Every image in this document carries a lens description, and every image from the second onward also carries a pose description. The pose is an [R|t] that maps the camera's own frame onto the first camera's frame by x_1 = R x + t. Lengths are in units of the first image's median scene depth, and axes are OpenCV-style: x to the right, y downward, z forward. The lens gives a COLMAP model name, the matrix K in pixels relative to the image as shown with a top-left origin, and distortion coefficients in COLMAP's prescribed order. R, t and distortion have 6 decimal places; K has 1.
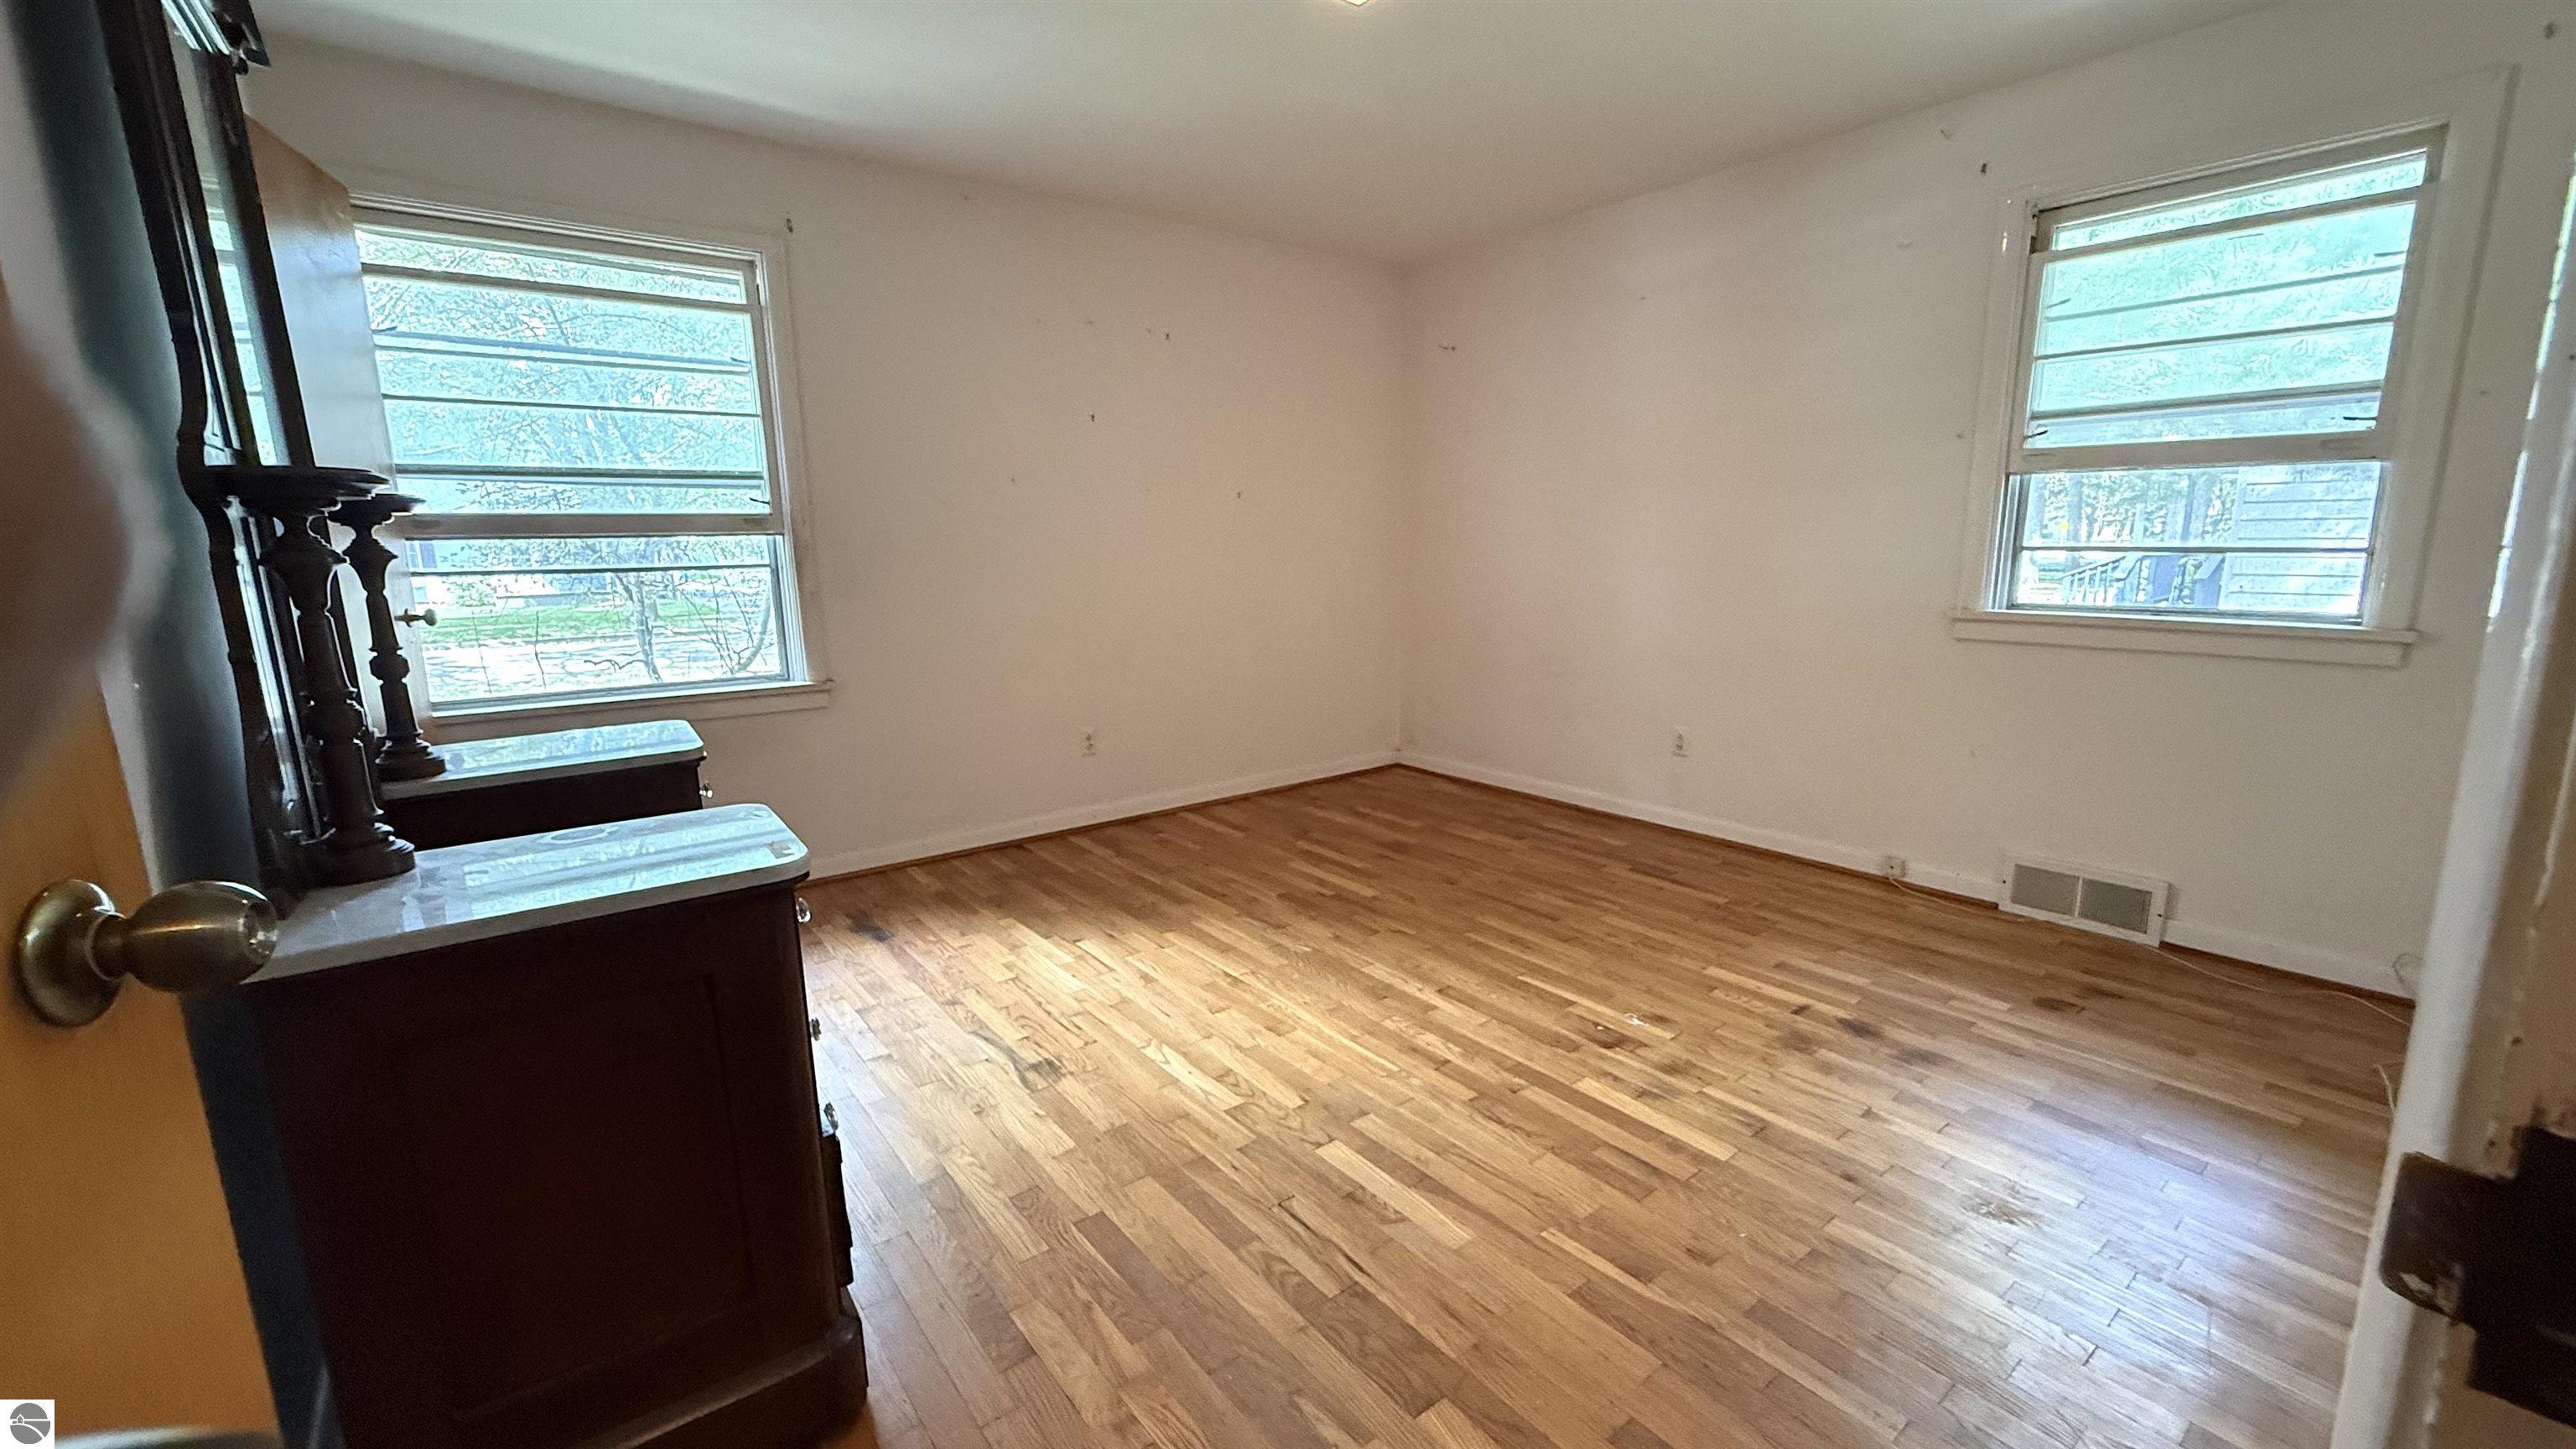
lens RADIAL K [[1025.6, 0, 1284.5], [0, 1025.6, 725.3], [0, 0, 1]] dist [0.000224, -0.000323]
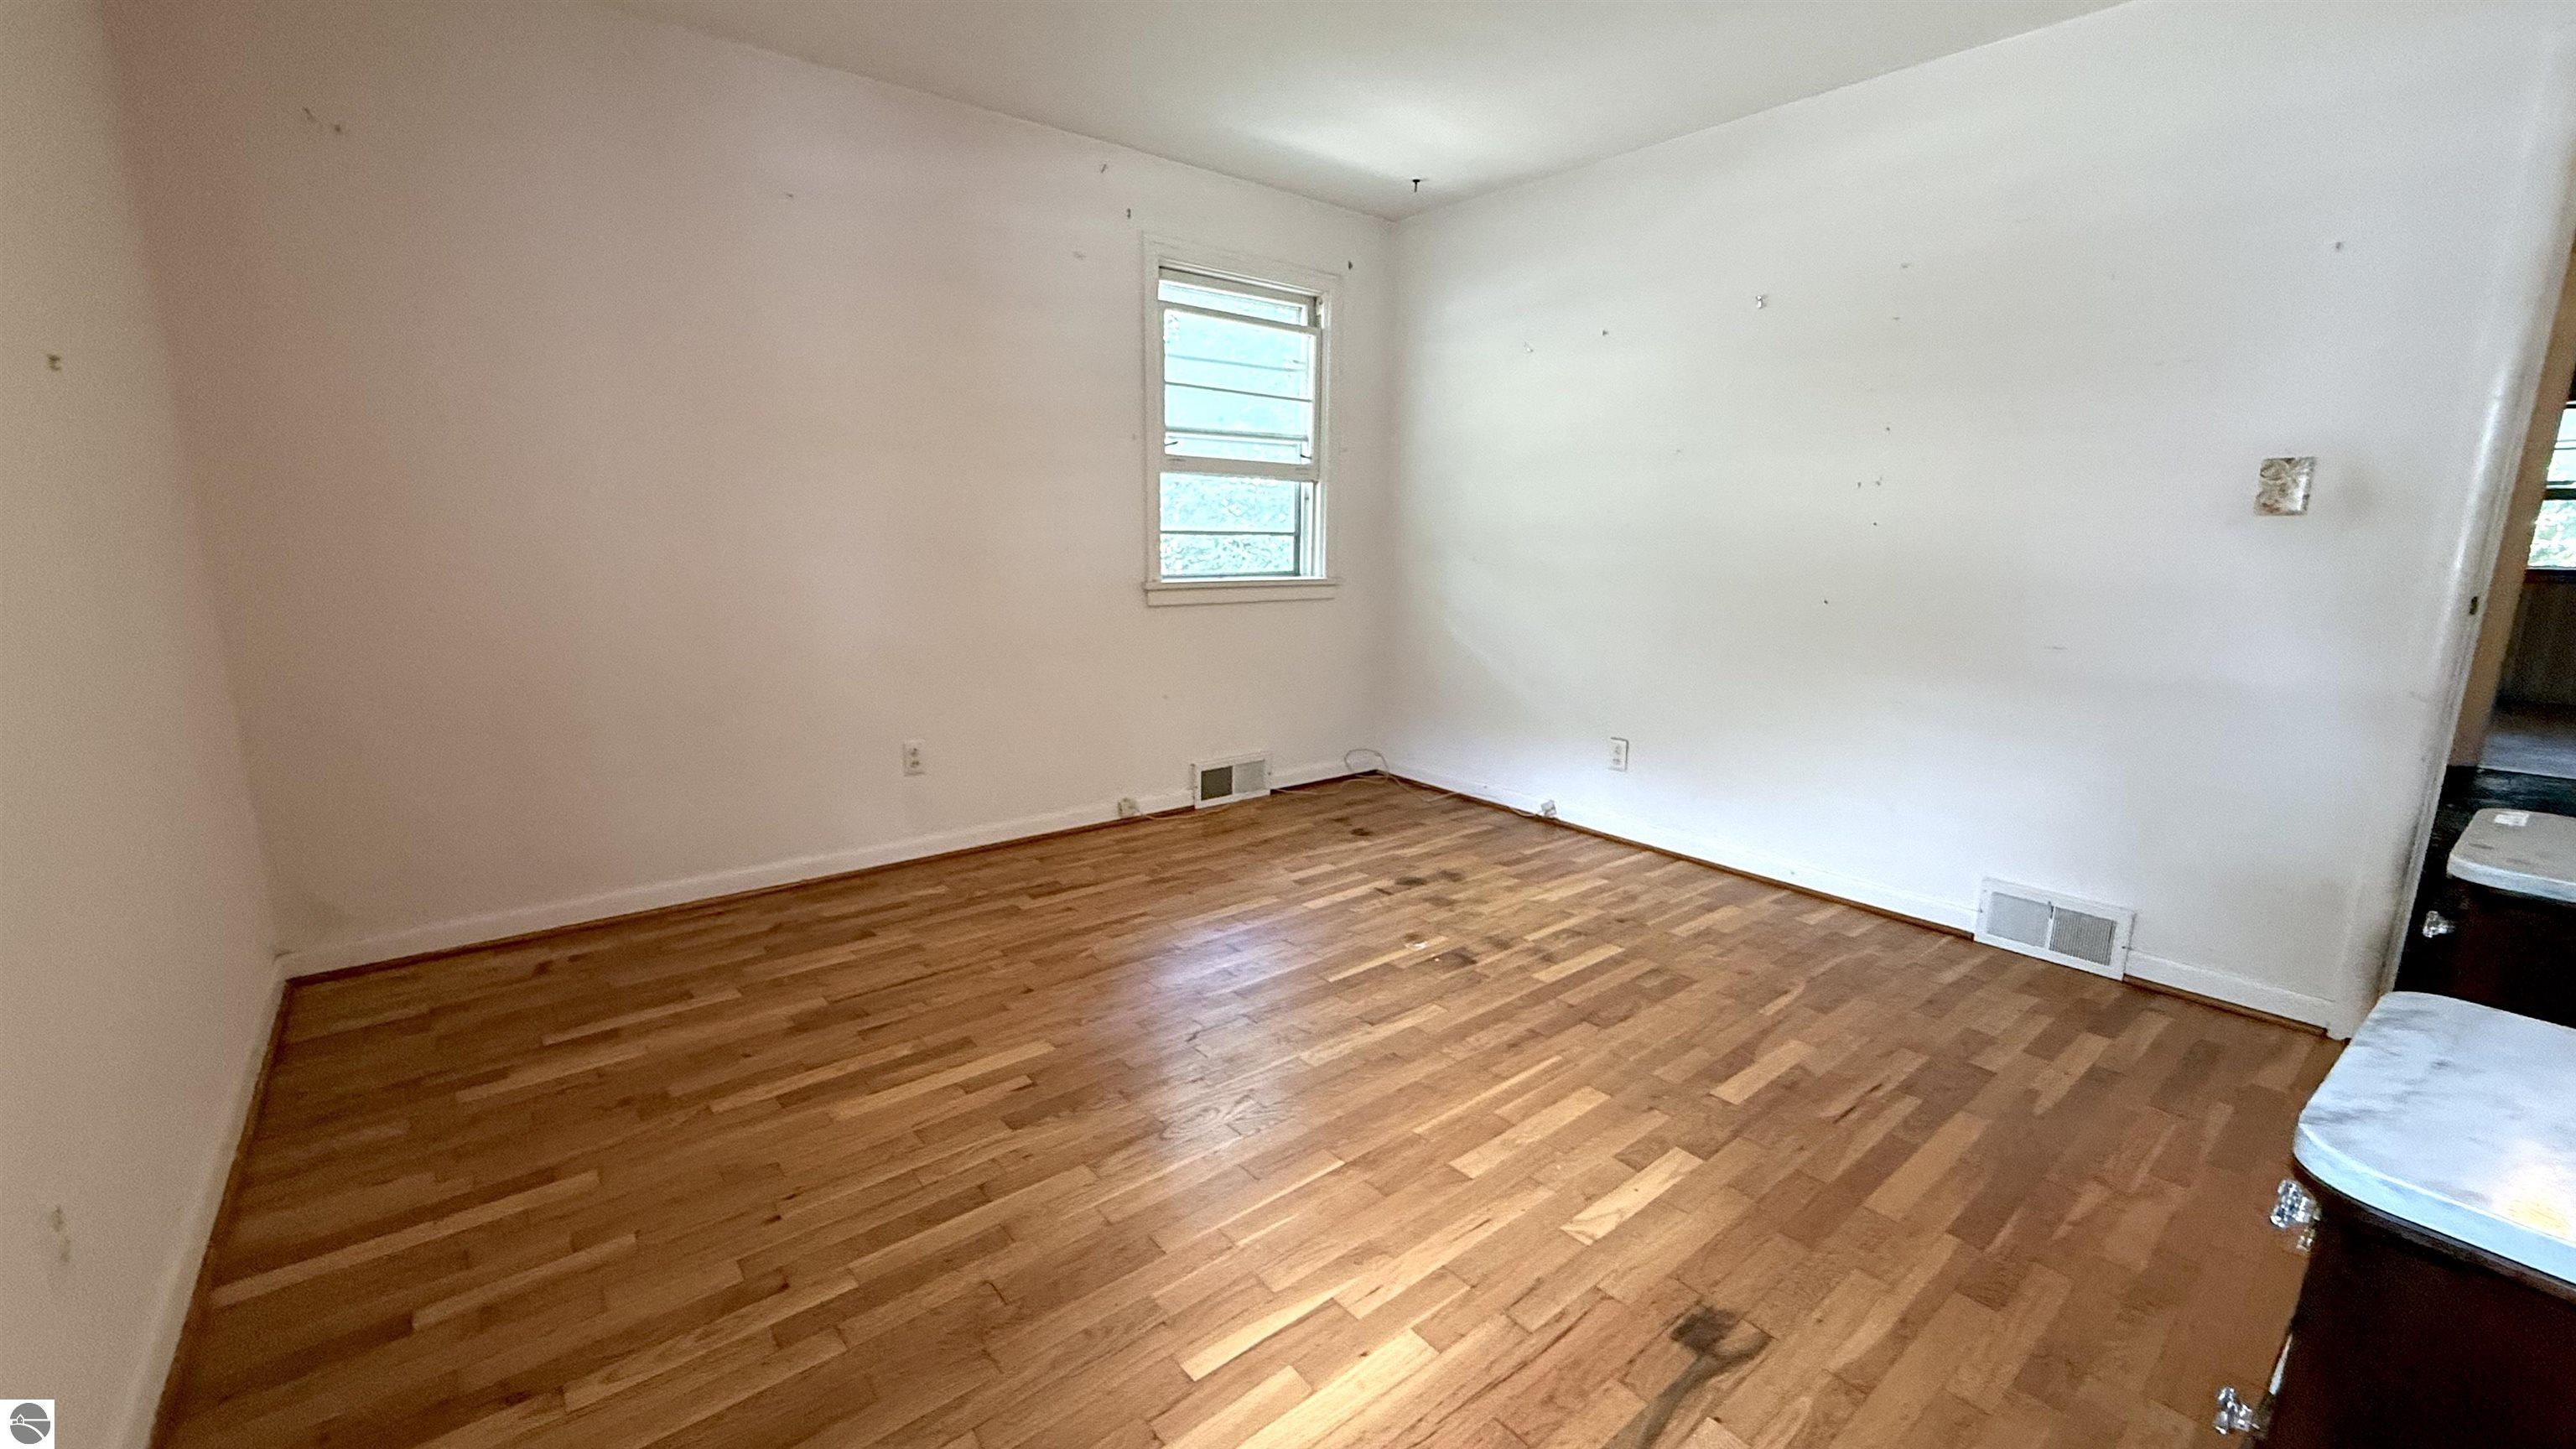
lens RADIAL K [[1025.6, 0, 1284.5], [0, 1025.6, 725.3], [0, 0, 1]] dist [0.000224, -0.000323]
pose [[-0.020833, -0.179142, 0.983603, -0.623099], [0.170538, 0.968761, 0.180051, -0.152518], [-0.985131, 0.171493, 0.010368, 0.934966]]
